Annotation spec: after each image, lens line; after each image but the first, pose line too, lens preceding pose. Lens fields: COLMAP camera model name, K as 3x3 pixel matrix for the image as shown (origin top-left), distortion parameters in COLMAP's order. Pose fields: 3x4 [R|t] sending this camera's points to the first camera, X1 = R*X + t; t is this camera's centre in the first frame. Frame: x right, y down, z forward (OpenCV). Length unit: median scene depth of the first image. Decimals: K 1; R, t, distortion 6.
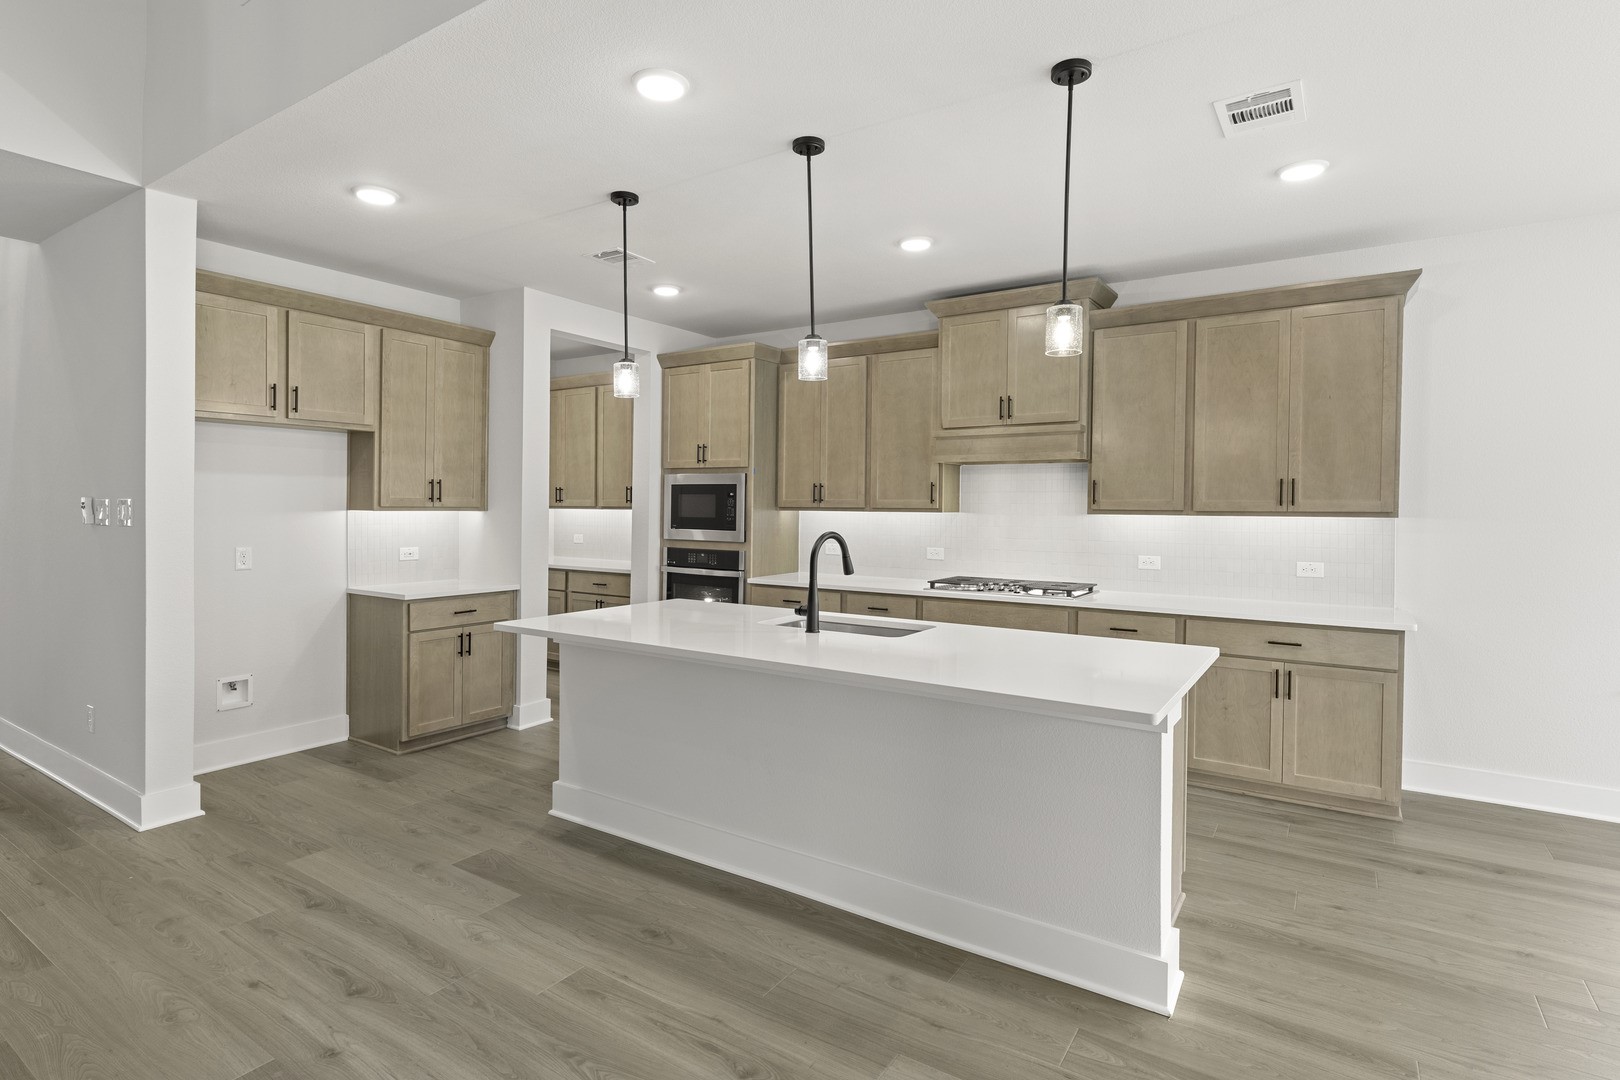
lens RADIAL K [[817.3, 0, 812.5], [0, 817.3, 513.4], [0, 0, 1]] dist [0.000951, 0.000540]
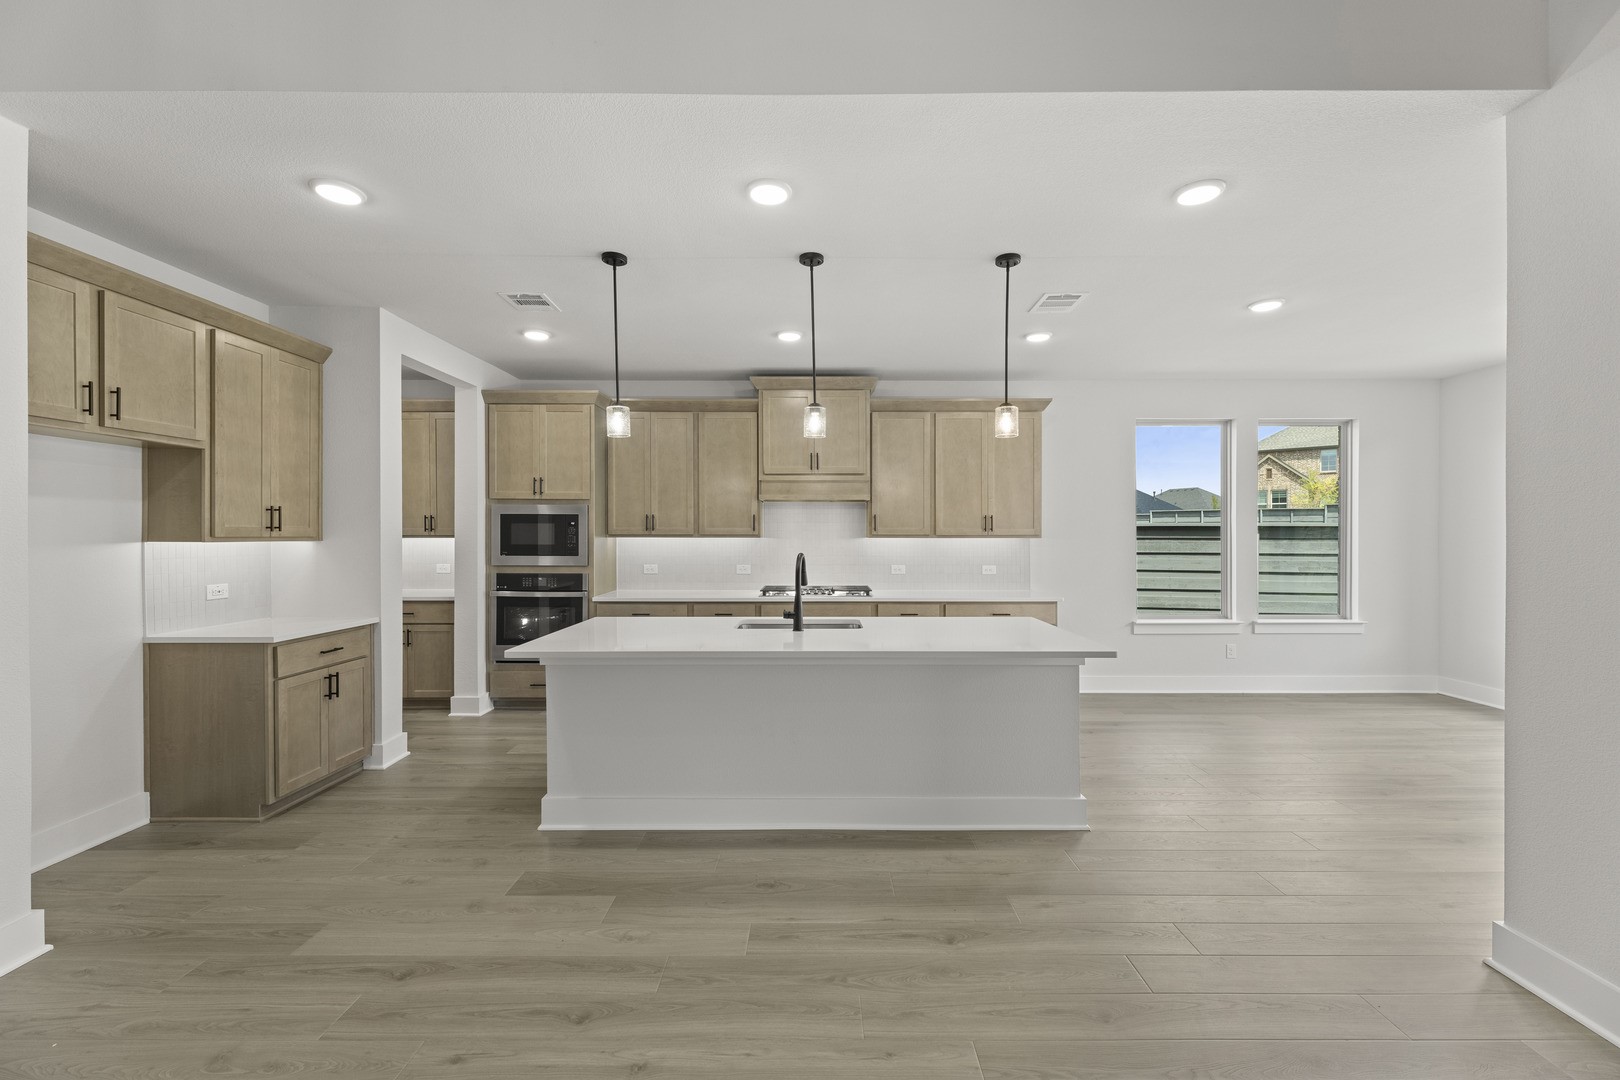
lens RADIAL K [[654.0, 0, 814.7], [0, 654.0, 534.1], [0, 0, 1]] dist [0.001029, 0.000118]
pose [[0.831342, -0.006565, 0.555723, -0.385722], [0.009985, 0.999945, -0.003125, -0.003225], [-0.555672, 0.008147, 0.831362, 0.083737]]
